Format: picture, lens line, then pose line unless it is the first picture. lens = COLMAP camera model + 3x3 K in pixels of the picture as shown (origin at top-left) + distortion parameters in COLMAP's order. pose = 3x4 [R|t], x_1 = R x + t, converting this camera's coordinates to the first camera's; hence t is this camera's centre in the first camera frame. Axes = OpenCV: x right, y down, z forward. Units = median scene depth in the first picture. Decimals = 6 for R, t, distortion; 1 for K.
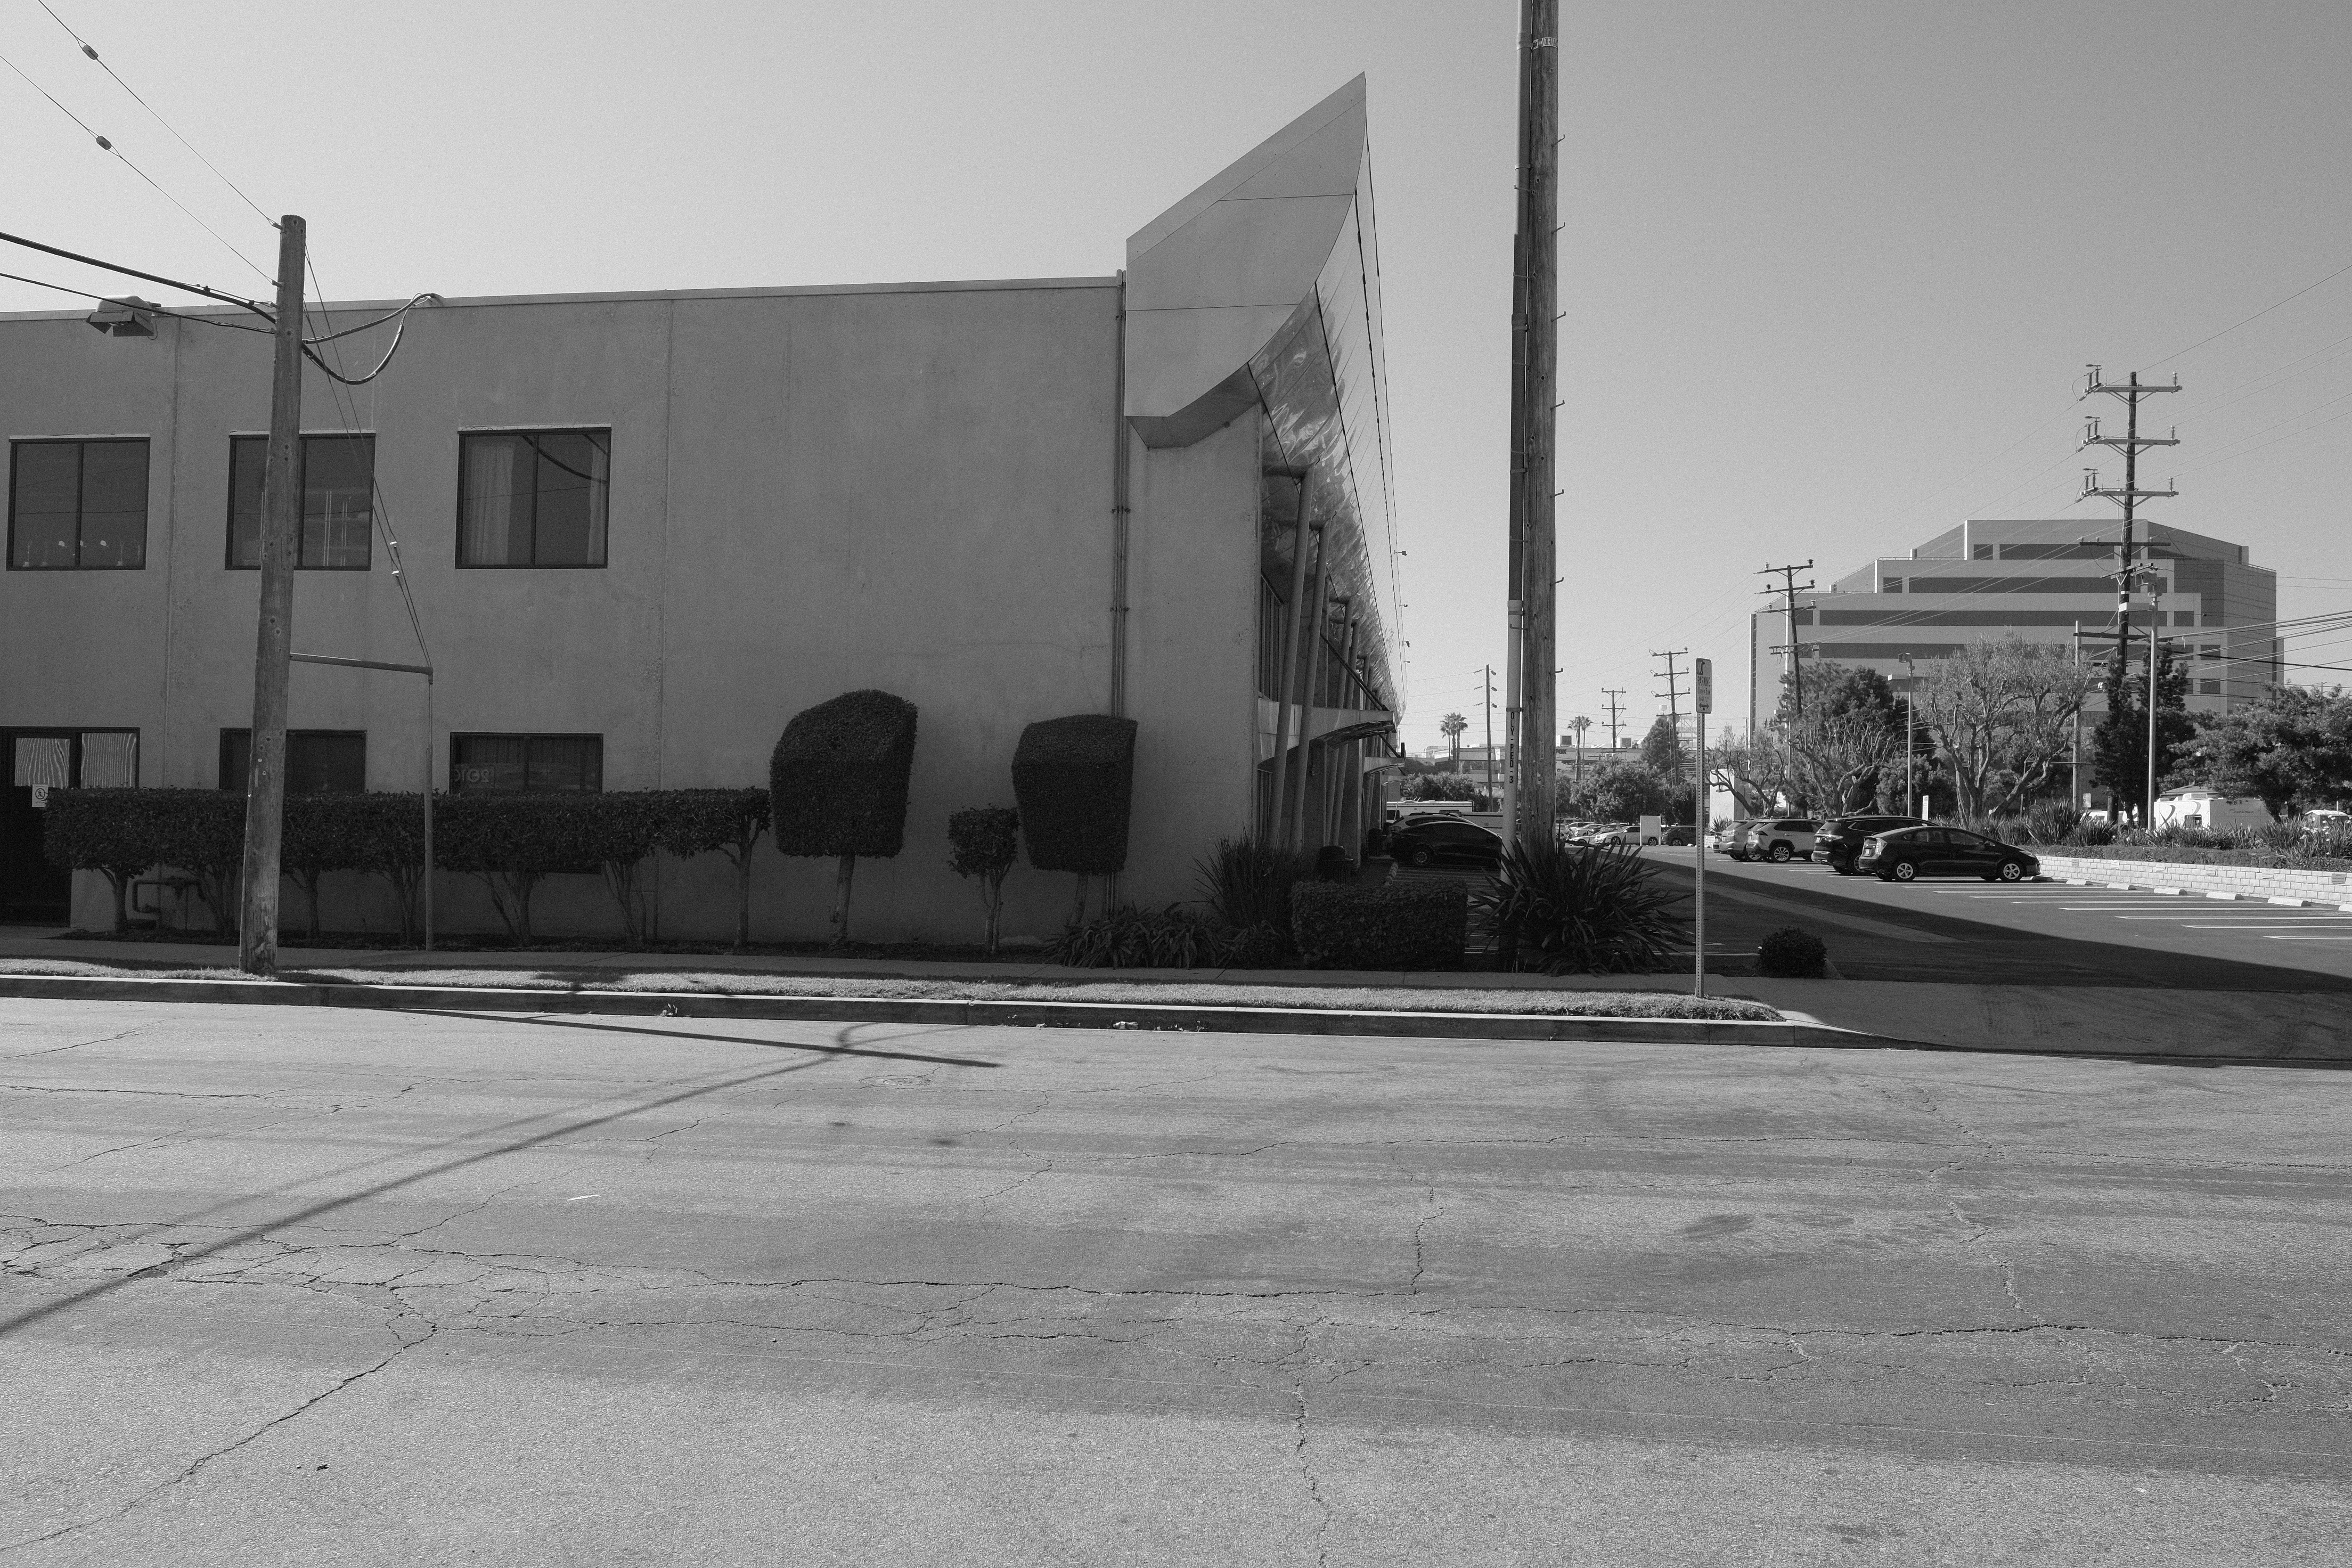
lens RADIAL K [[1626.0, 0, 1176.0], [0, 1626.0, 784.0], [0, 0, 1]] dist [0.000781, 0.000363]
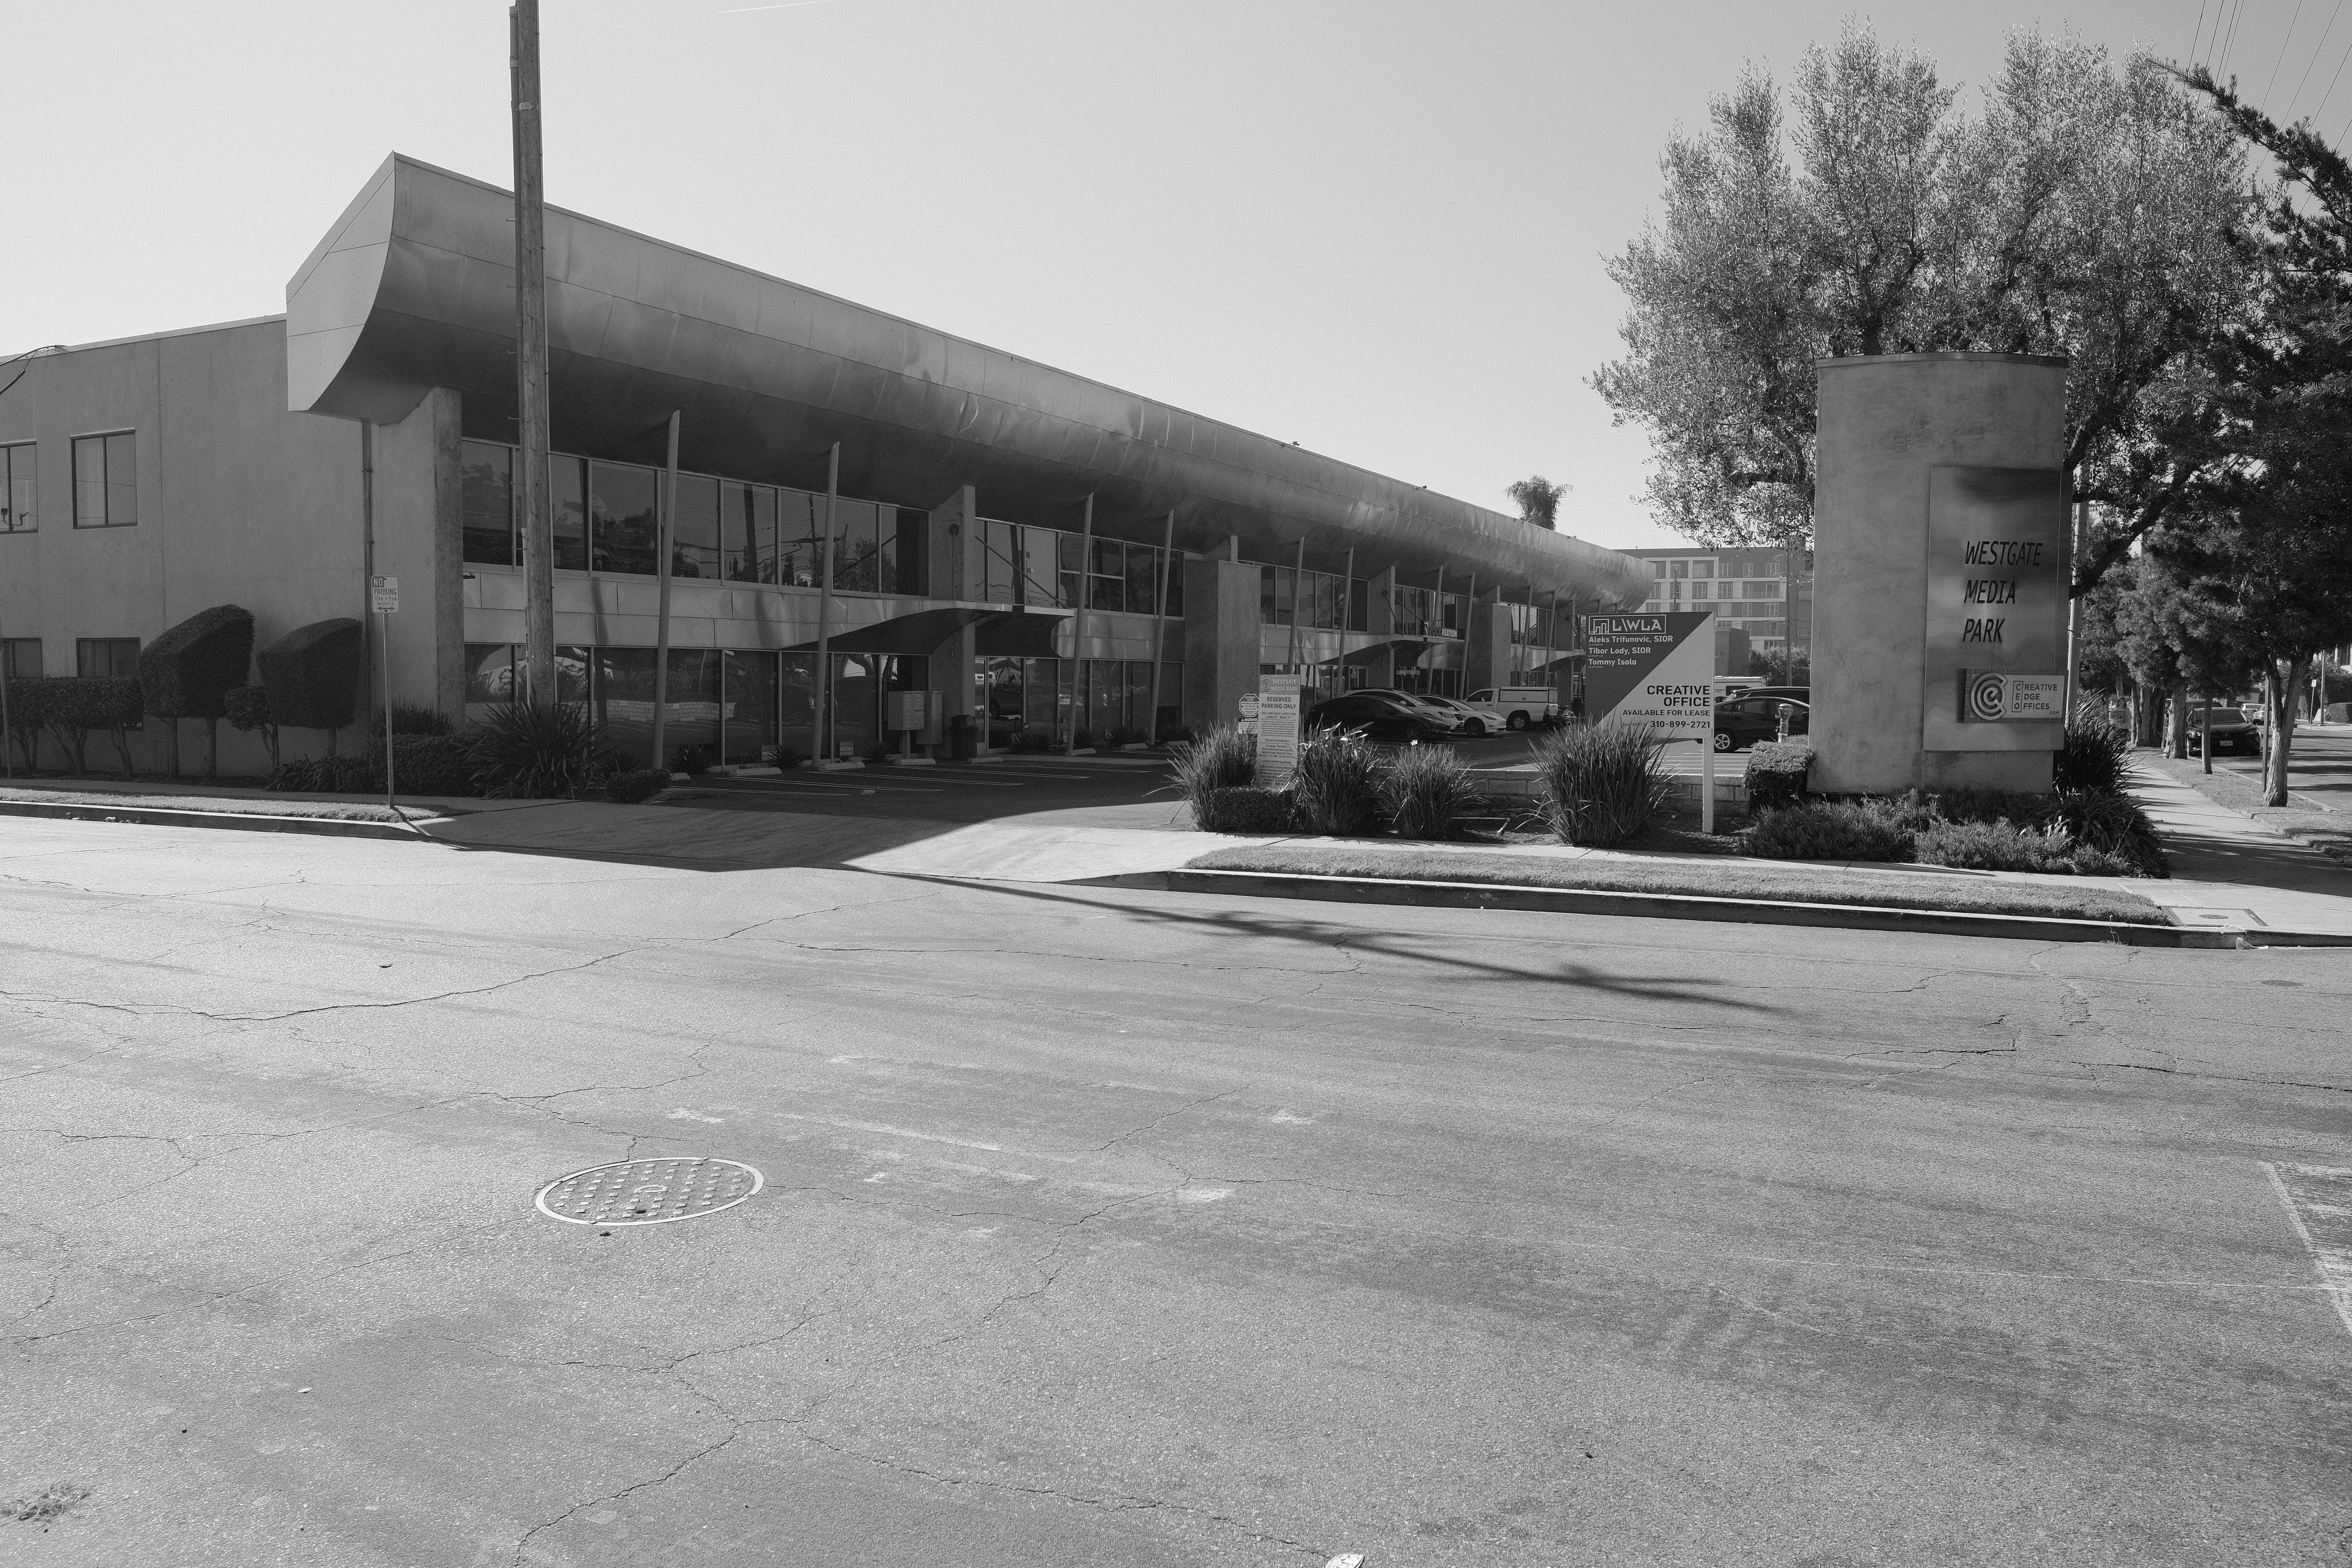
lens RADIAL K [[1626.0, 0, 1176.0], [0, 1626.0, 784.0], [0, 0, 1]] dist [0.000781, 0.000363]
pose [[0.942797, 0.013333, -0.333100, 1.105773], [0.013972, 0.996742, 0.079442, 0.000268], [0.333073, -0.079552, 0.939539, -0.116792]]
